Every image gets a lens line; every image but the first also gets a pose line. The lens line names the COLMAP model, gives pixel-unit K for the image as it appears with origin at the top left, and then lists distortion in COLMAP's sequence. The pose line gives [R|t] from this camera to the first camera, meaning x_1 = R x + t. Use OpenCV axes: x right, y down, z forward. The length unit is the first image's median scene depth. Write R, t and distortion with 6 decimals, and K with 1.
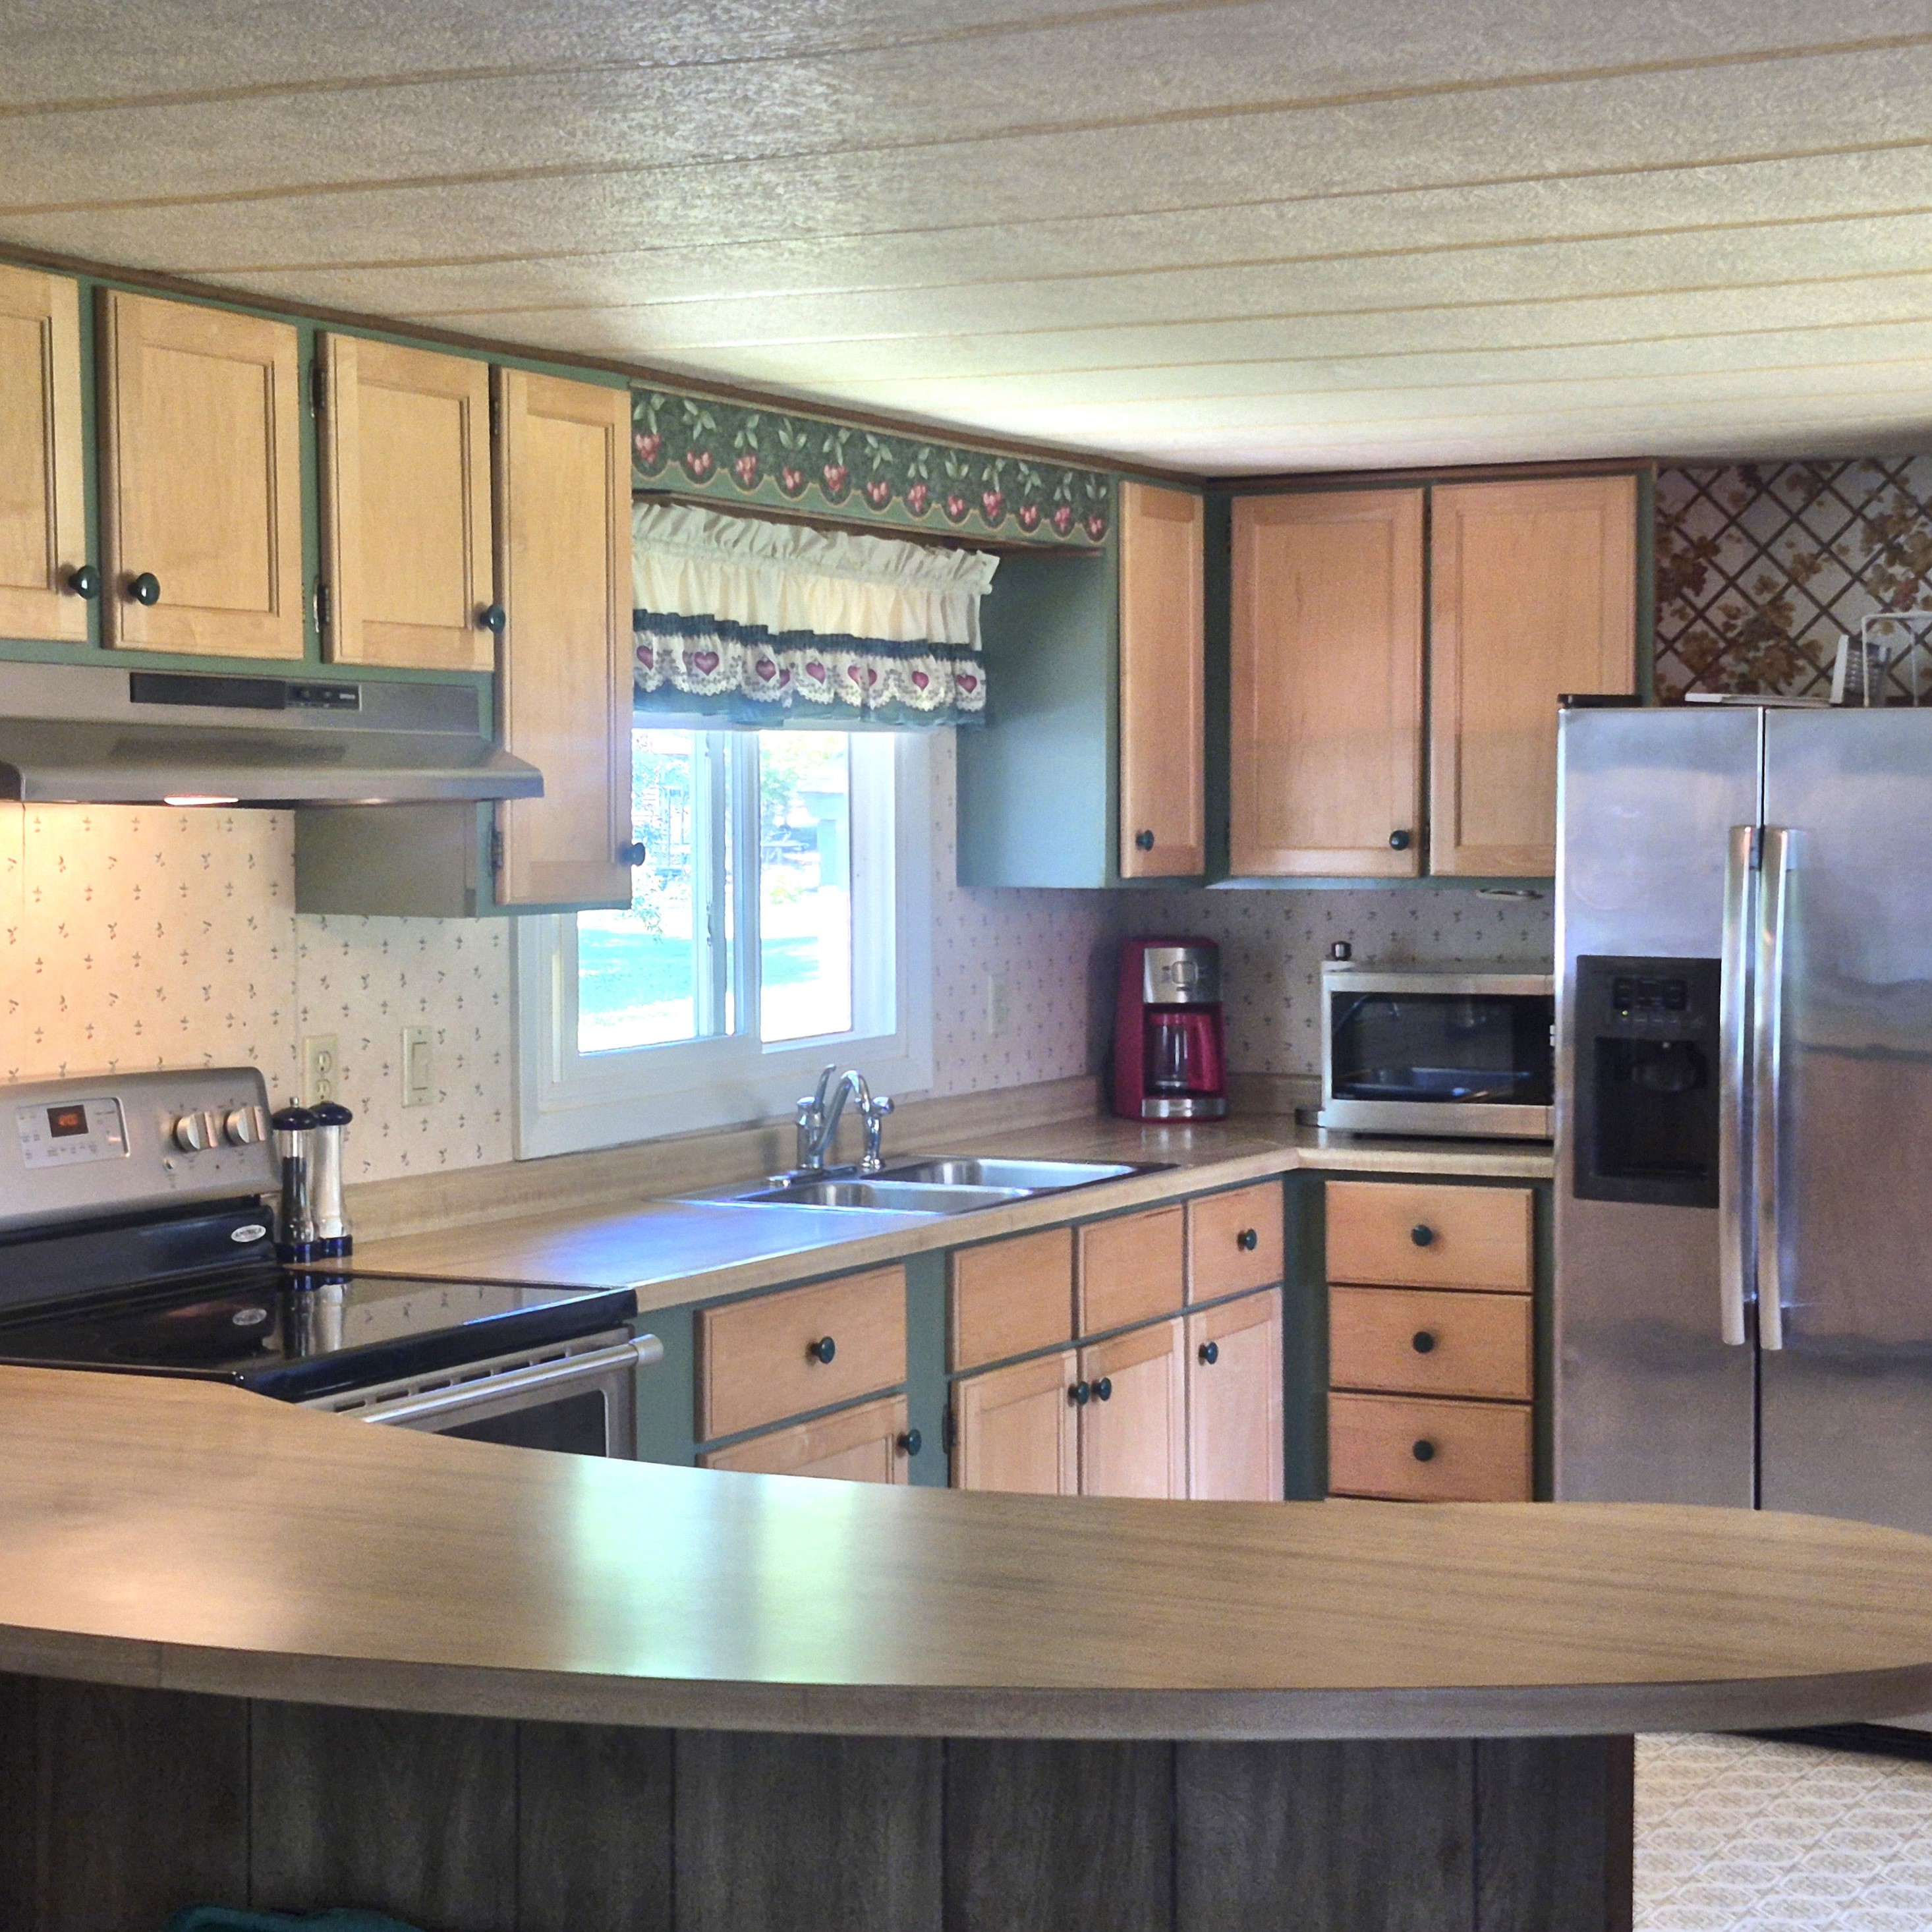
lens RADIAL K [[3582.1, 0, 1108.2], [0, 3582.1, 973.4], [0, 0, 1]] dist [0.225165, -0.036604]
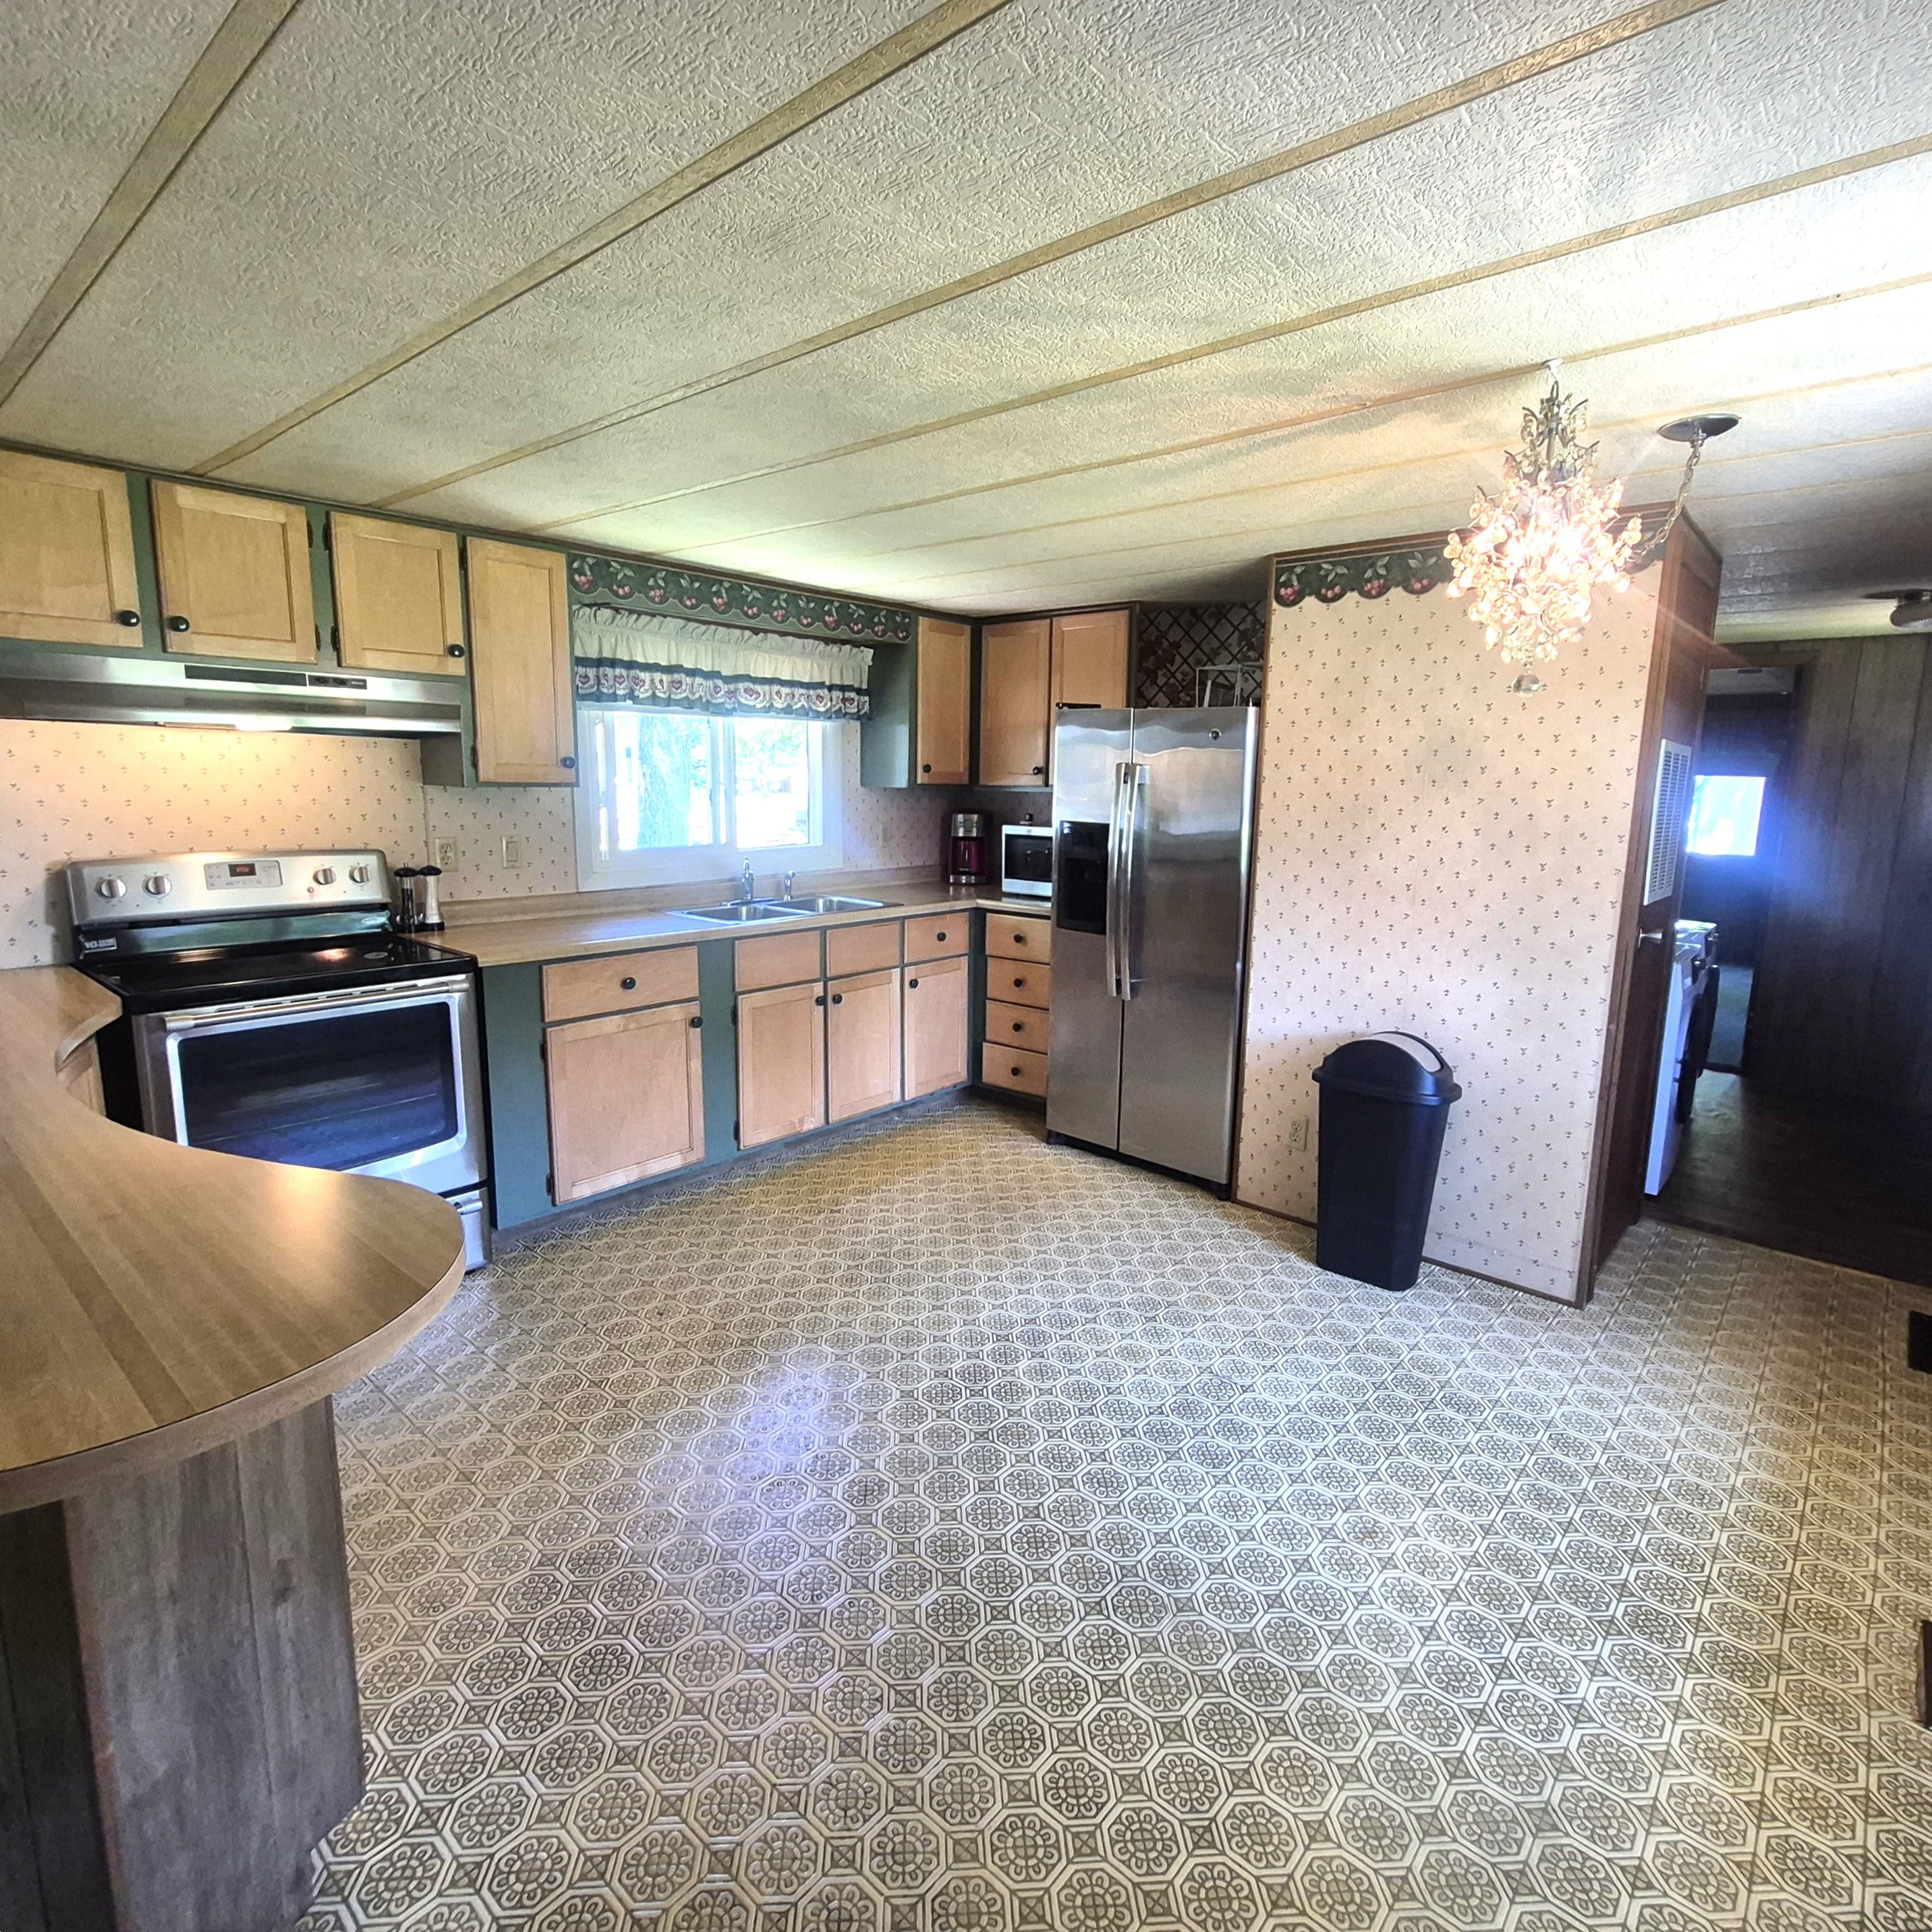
lens RADIAL K [[1045.7, 0, 988.1], [0, 1045.7, 943.7], [0, 0, 1]] dist [0.003647, -0.001529]
pose [[0.968881, 0.057095, -0.240852, 0.249201], [-0.029805, 0.992864, 0.115468, -0.002956], [0.245726, -0.104696, 0.963669, 0.350424]]
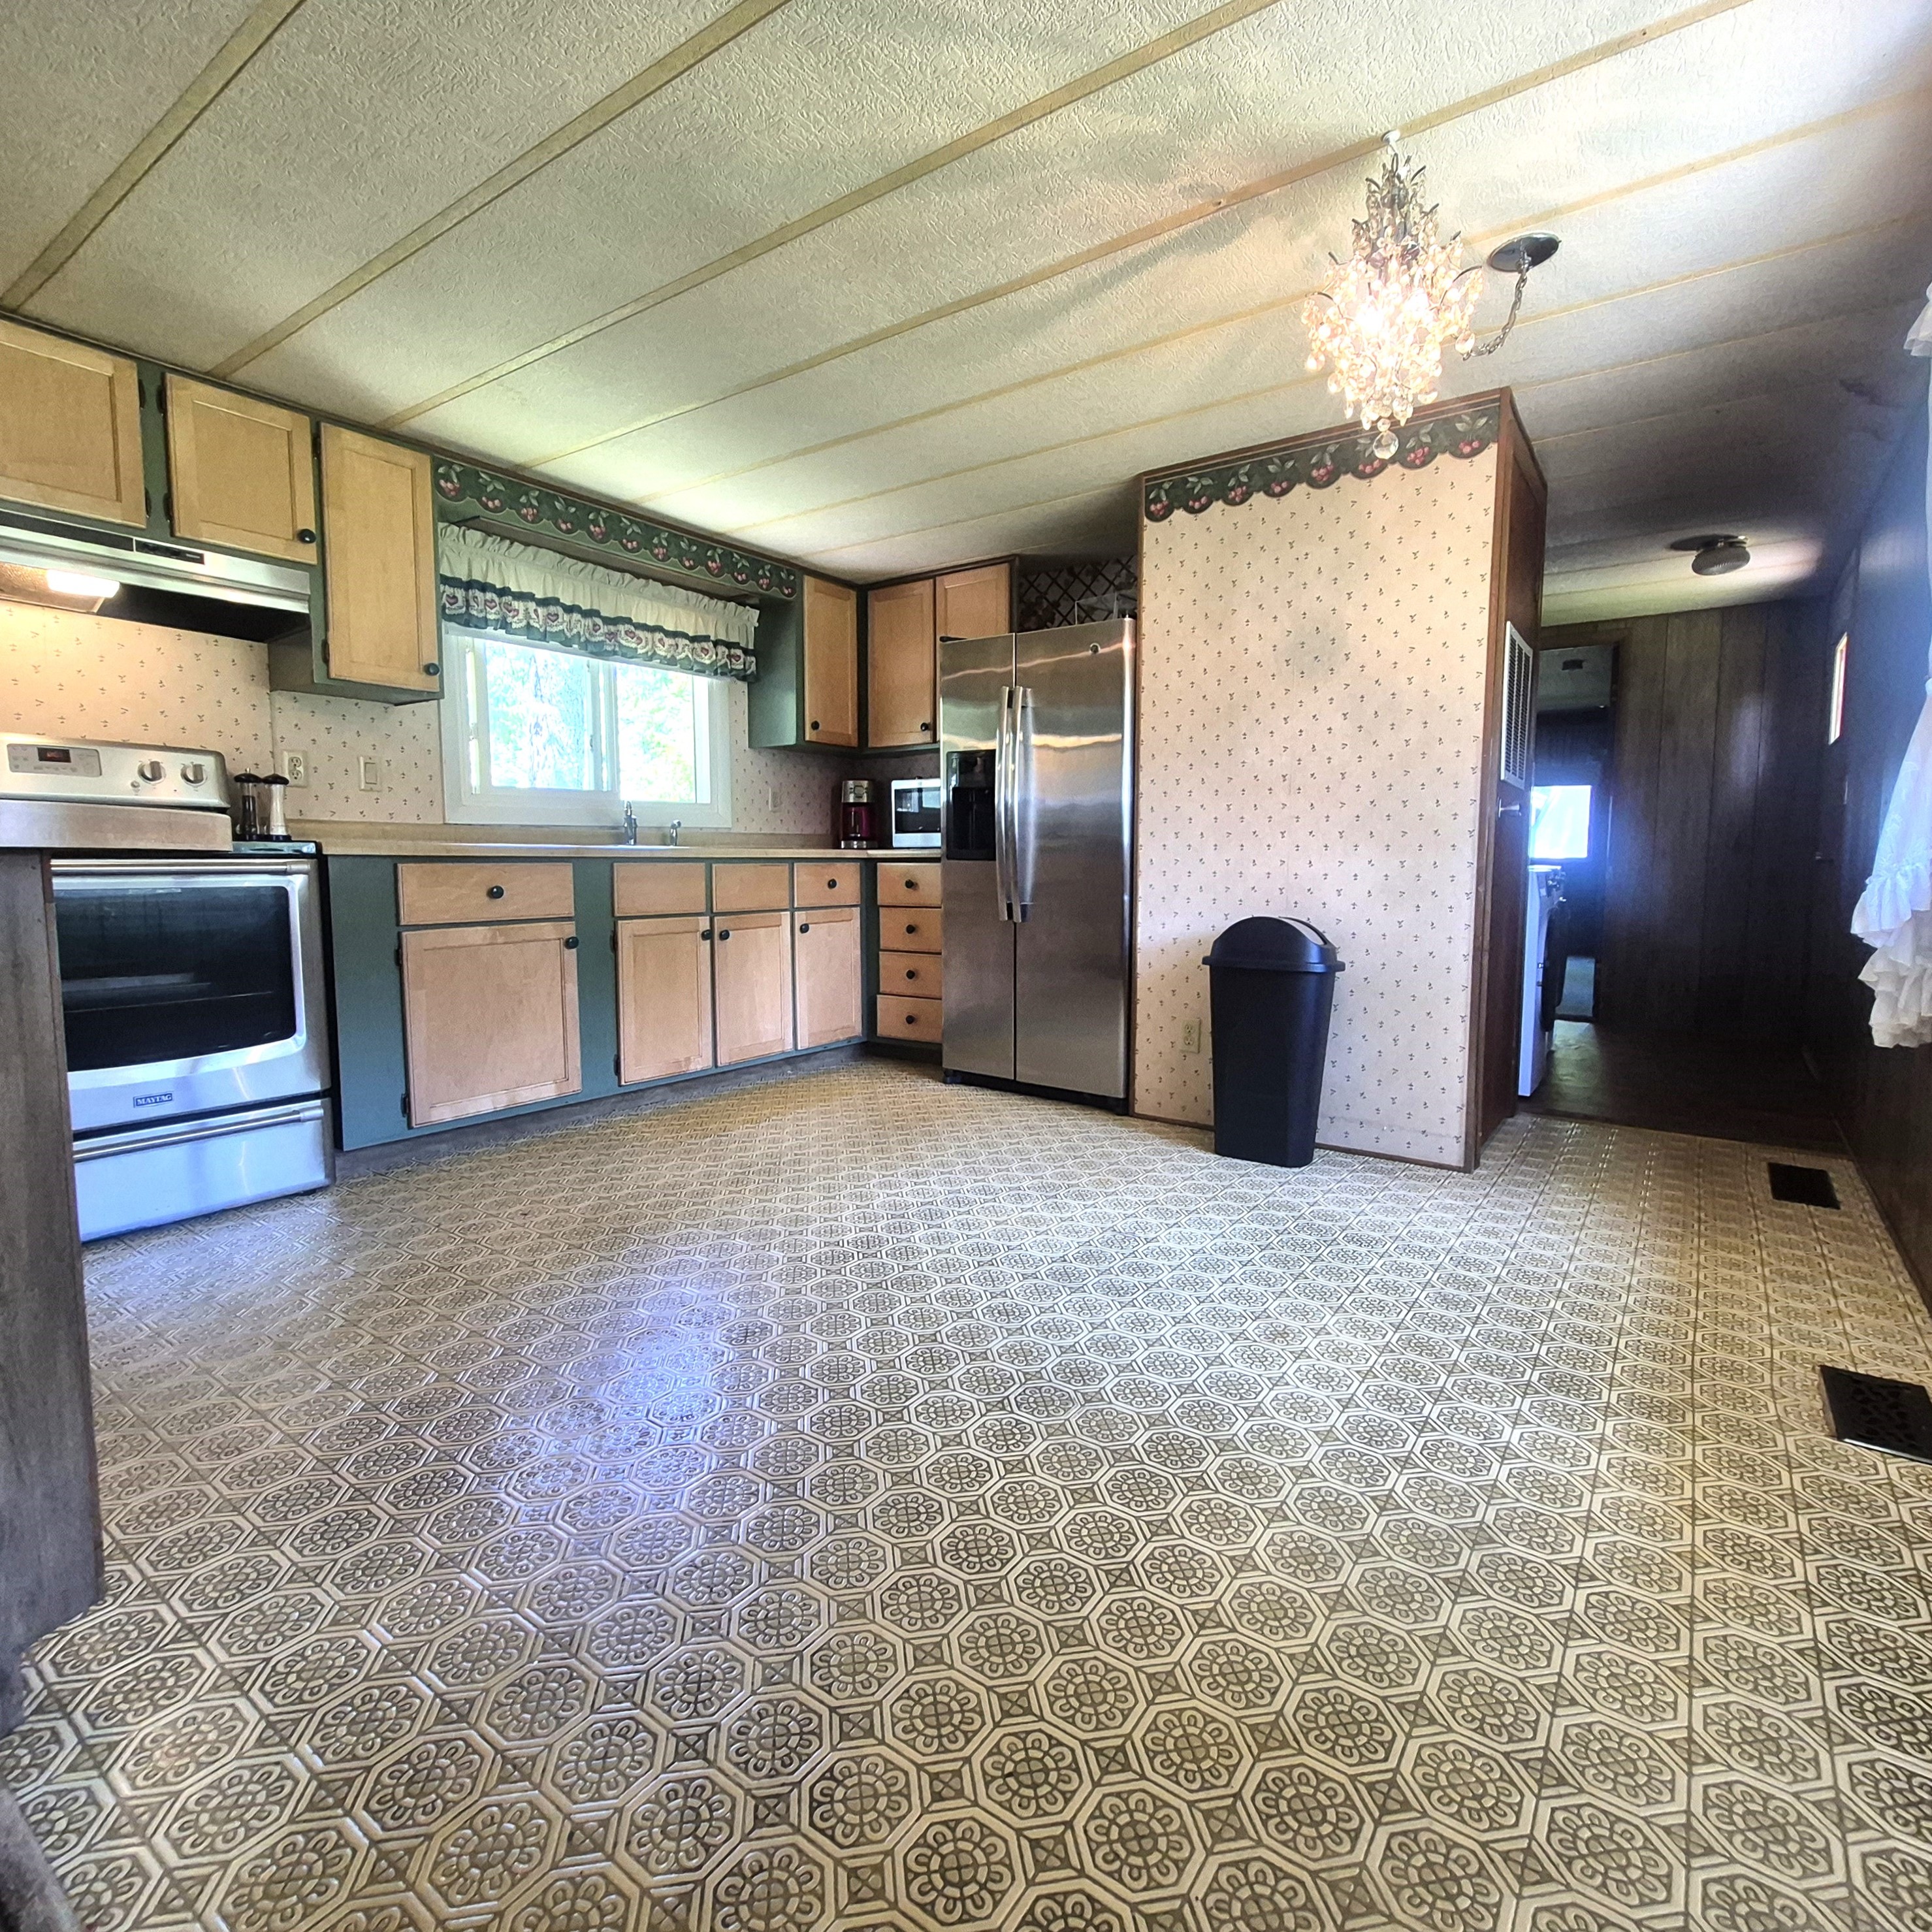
lens RADIAL K [[1010.3, 0, 989.0], [0, 1010.3, 942.2], [0, 0, 1]] dist [0.004801, -0.001615]
pose [[0.989018, 0.015374, -0.146991, 0.252724], [-0.009781, 0.999203, 0.038700, 0.090075], [0.147469, -0.036838, 0.988380, 0.368499]]
